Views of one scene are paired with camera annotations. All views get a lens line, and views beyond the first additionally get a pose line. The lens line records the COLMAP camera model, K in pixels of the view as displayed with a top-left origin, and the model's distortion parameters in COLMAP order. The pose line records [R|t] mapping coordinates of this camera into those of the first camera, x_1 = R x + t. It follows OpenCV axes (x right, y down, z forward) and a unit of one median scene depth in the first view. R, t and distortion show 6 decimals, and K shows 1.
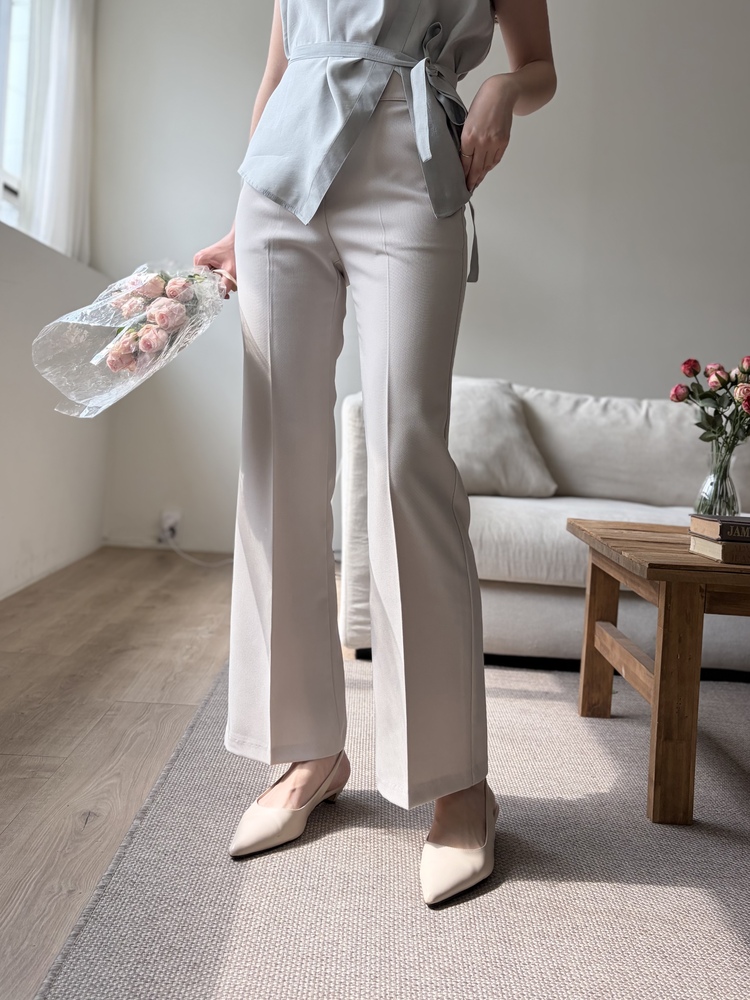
lens RADIAL K [[926.5, 0, 373.2], [0, 926.5, 409.1], [0, 0, 1]] dist [-0.011002, 0.096244]
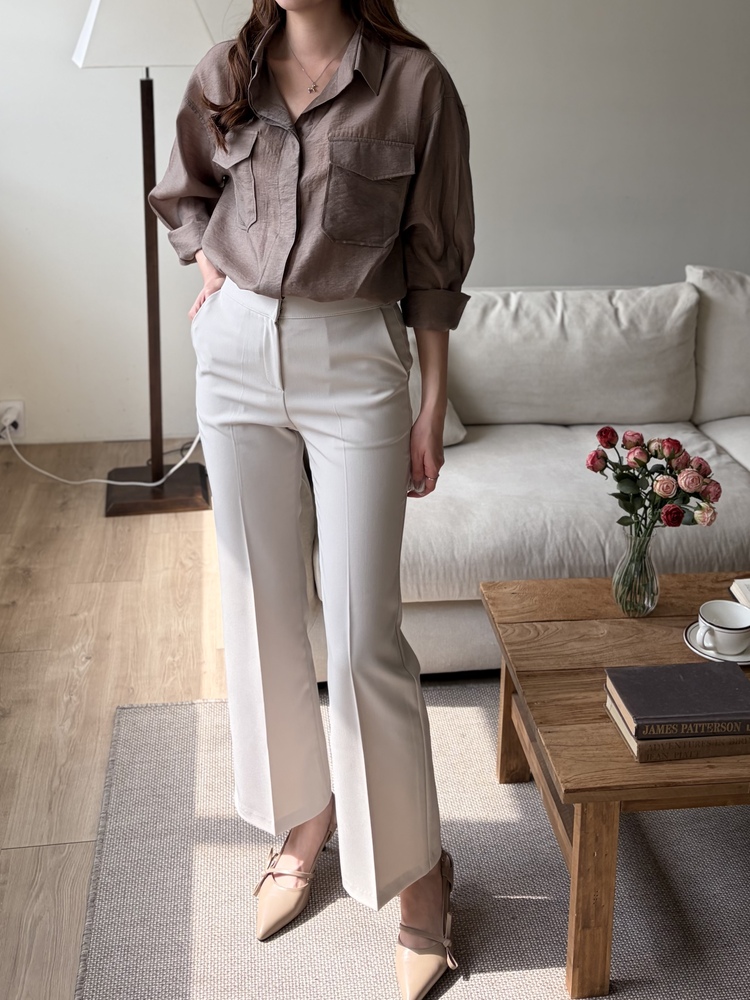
lens RADIAL K [[1143.4, 0, 373.0], [0, 1143.4, 224.9], [0, 0, 1]] dist [0.012175, 0.013057]
pose [[0.991226, -0.070509, 0.111800, 0.002148], [0.047501, 0.979353, 0.196499, -0.490712], [-0.123346, -0.189464, 0.974109, -0.033239]]
